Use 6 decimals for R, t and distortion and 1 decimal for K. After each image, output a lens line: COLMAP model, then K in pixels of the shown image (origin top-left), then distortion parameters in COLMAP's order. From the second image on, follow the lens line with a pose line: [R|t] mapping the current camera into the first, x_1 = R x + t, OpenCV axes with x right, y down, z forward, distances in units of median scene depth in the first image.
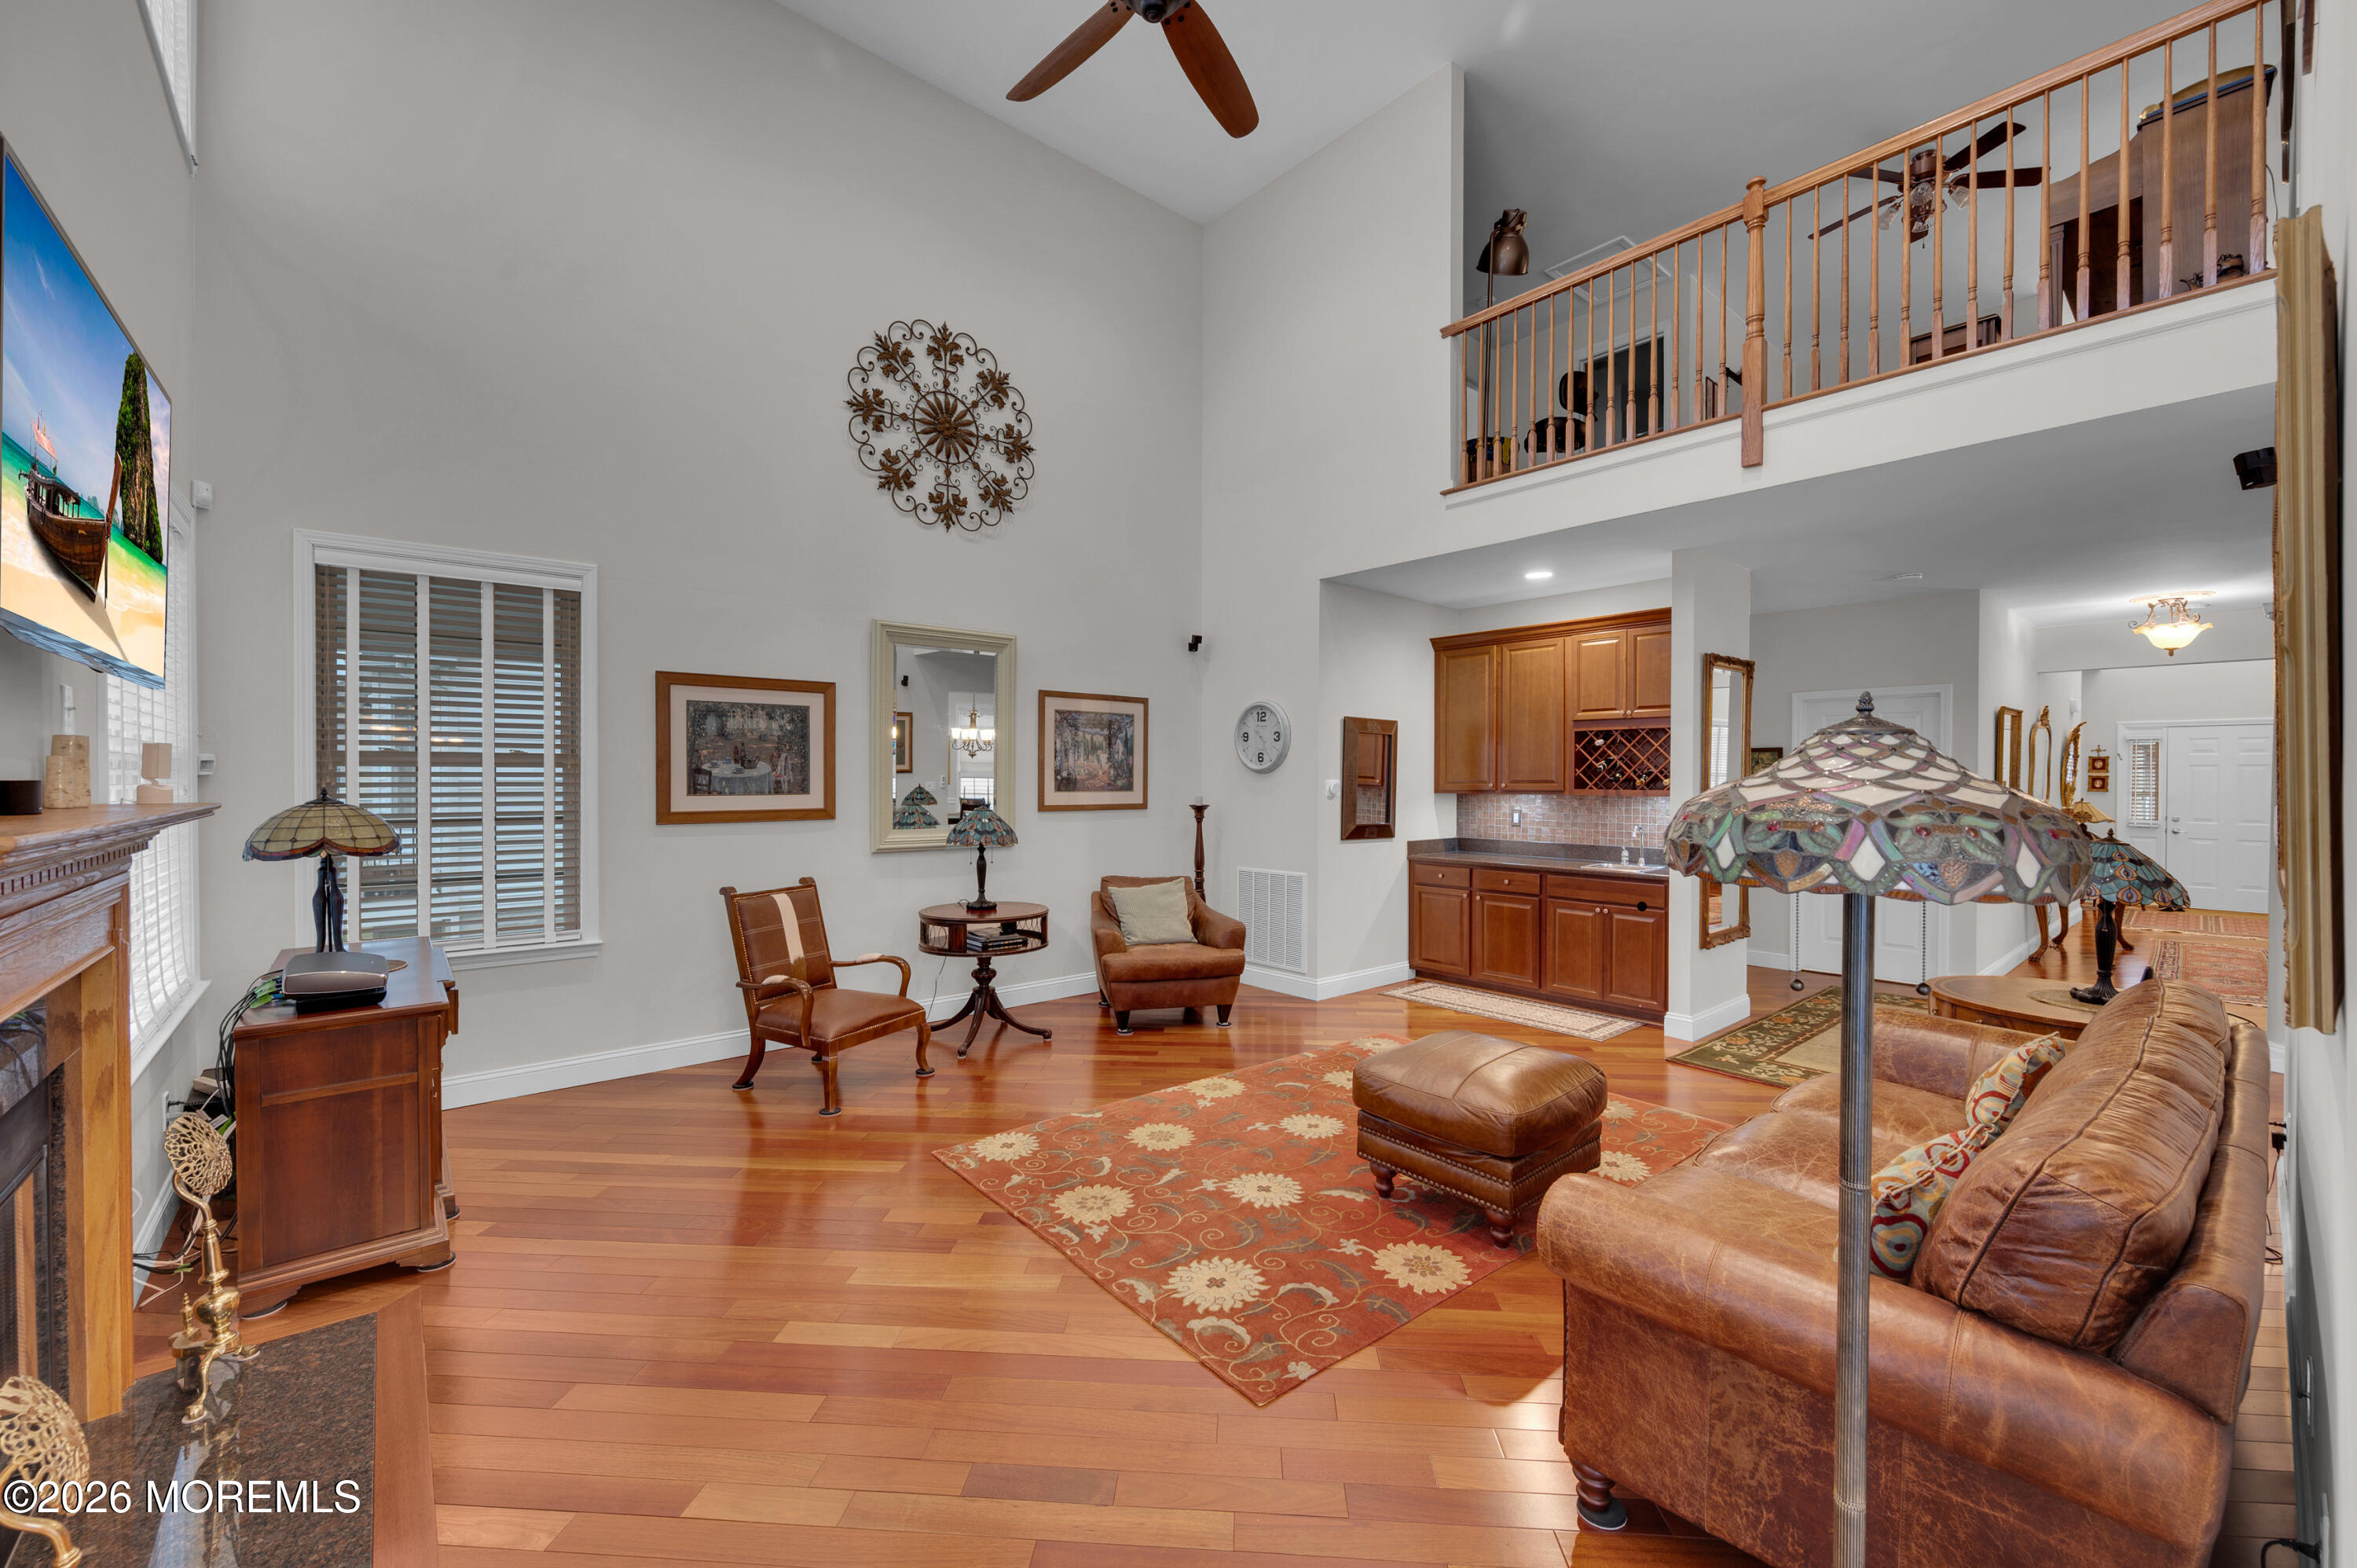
lens RADIAL K [[926.4, 0, 1178.5], [0, 926.4, 784.0], [0, 0, 1]] dist [-0.000794, -0.000227]
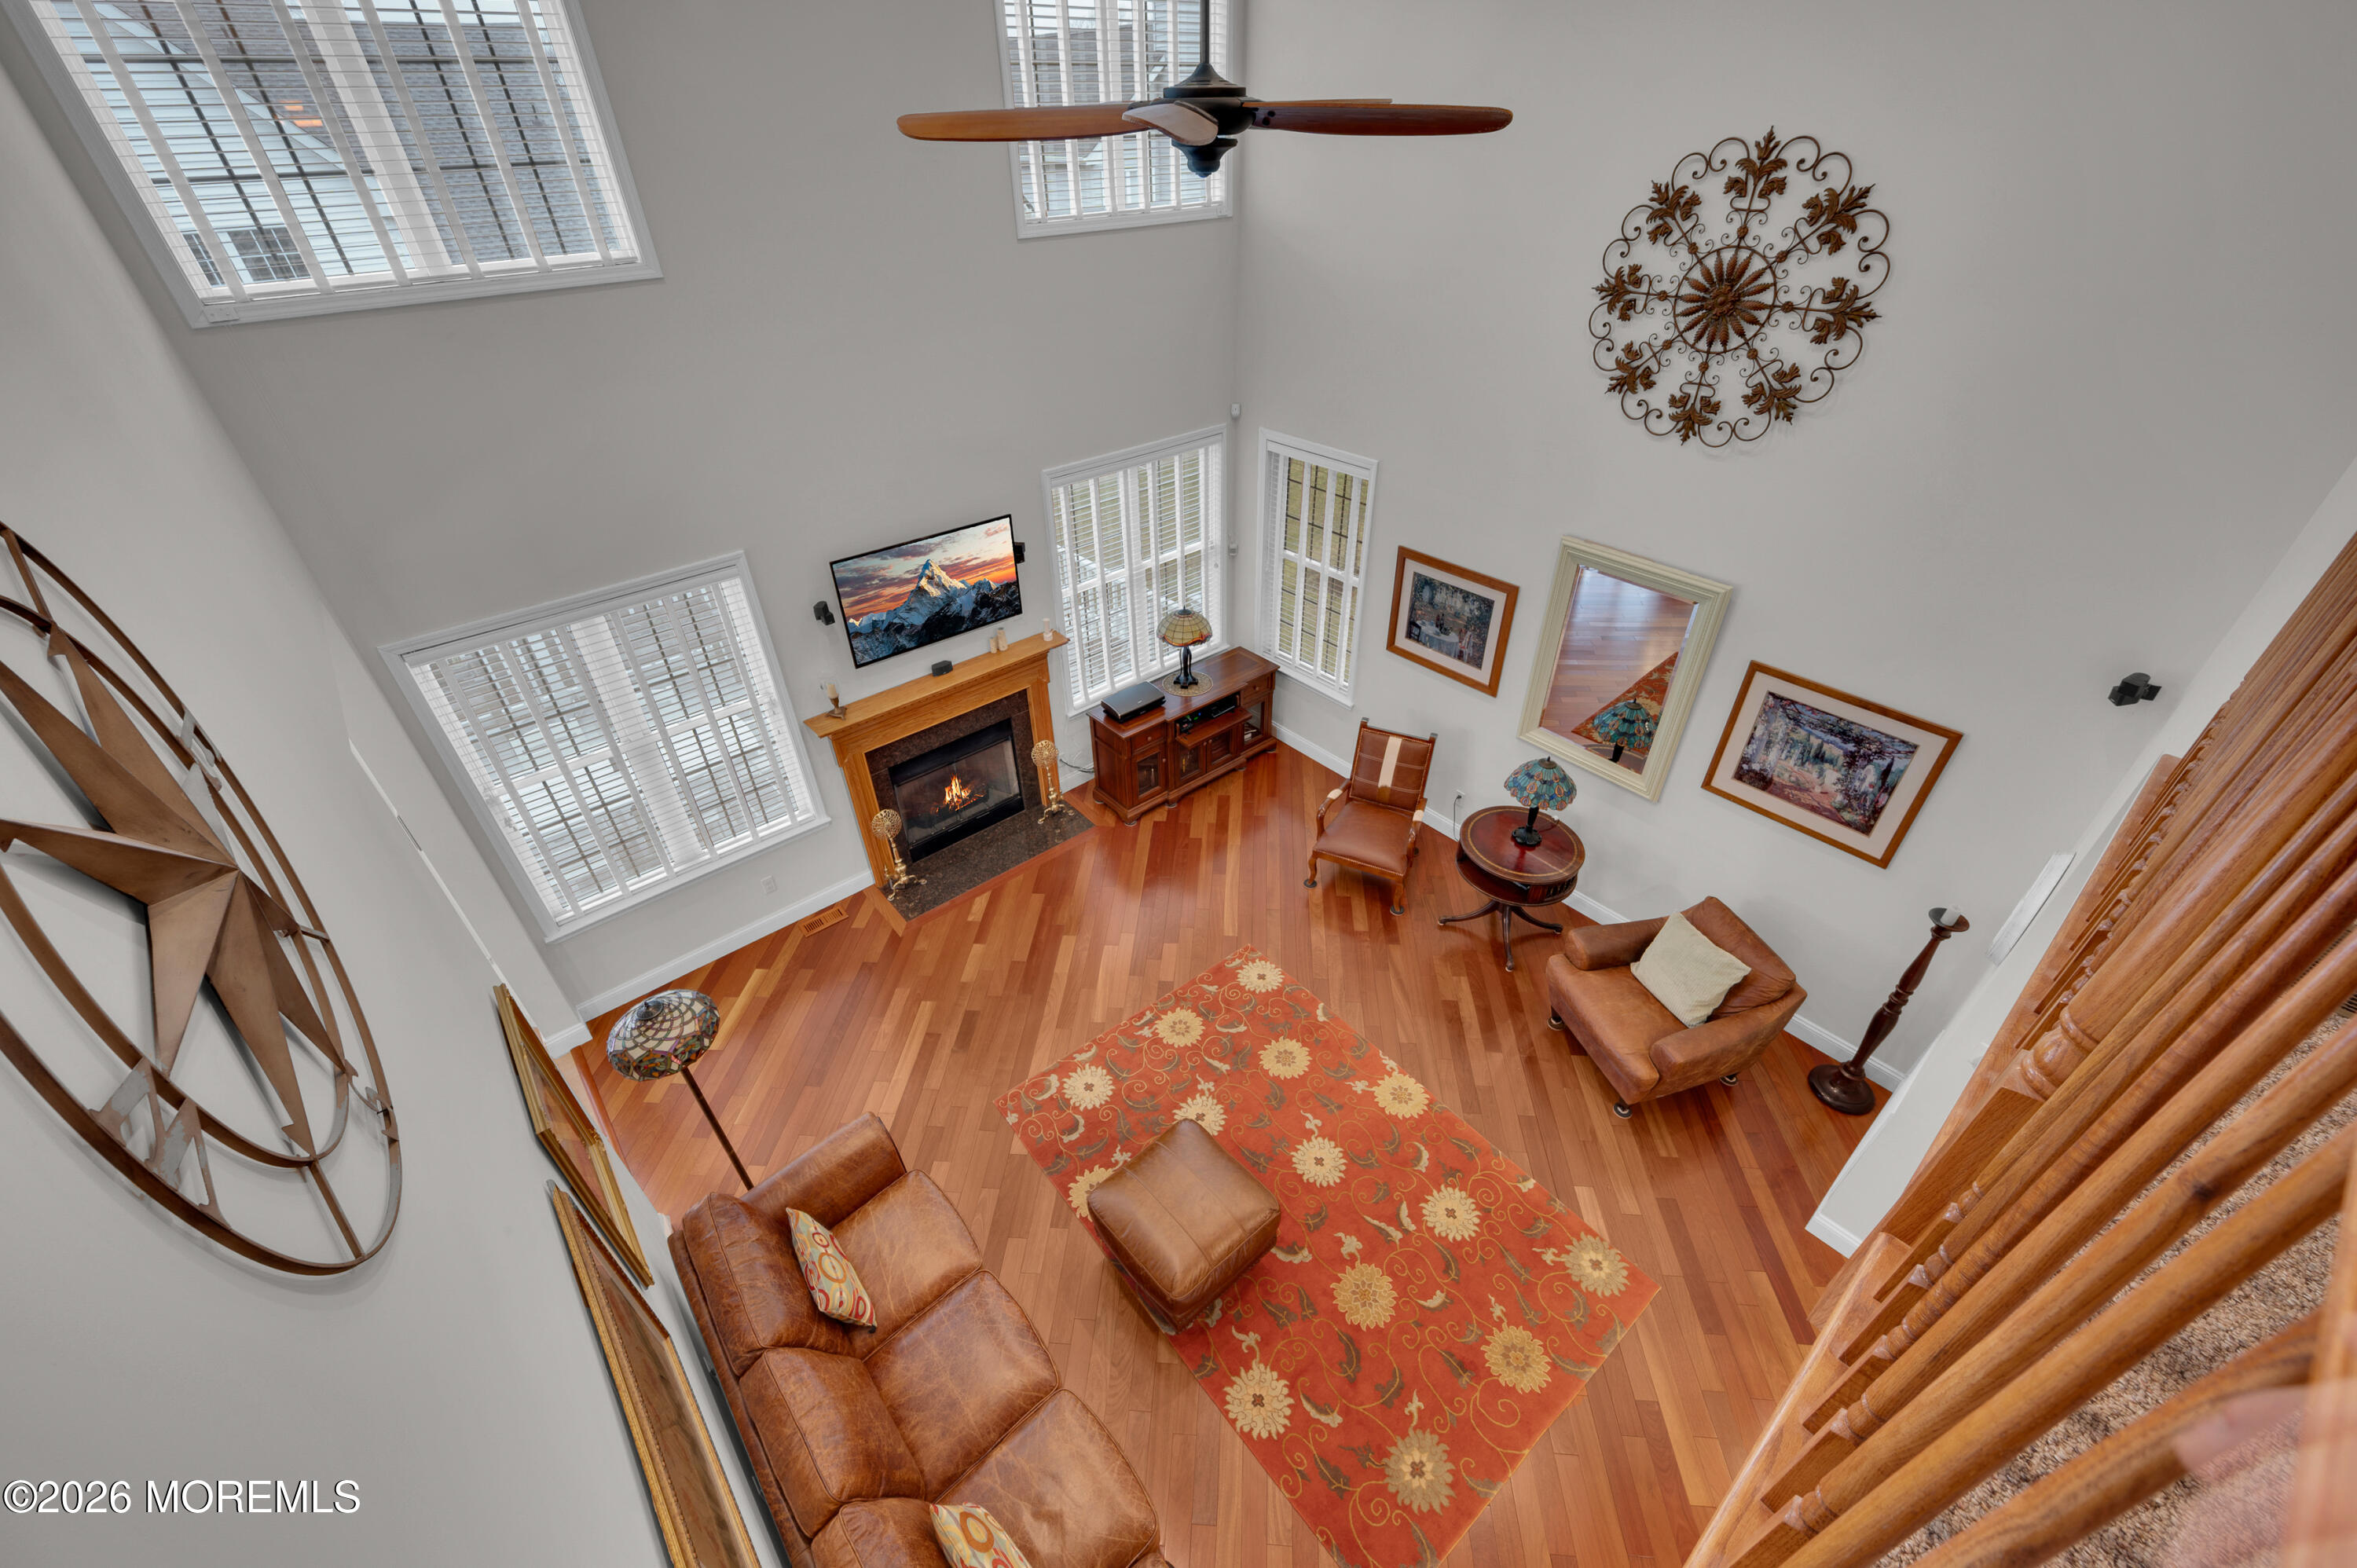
lens RADIAL K [[926.4, 0, 1178.5], [0, 926.4, 784.0], [0, 0, 1]] dist [-0.000794, -0.000227]
pose [[-0.004375, 0.587982, -0.808862, 0.567703], [0.011382, 0.808847, 0.587909, -0.506195], [0.999926, -0.006634, -0.010231, 0.564652]]
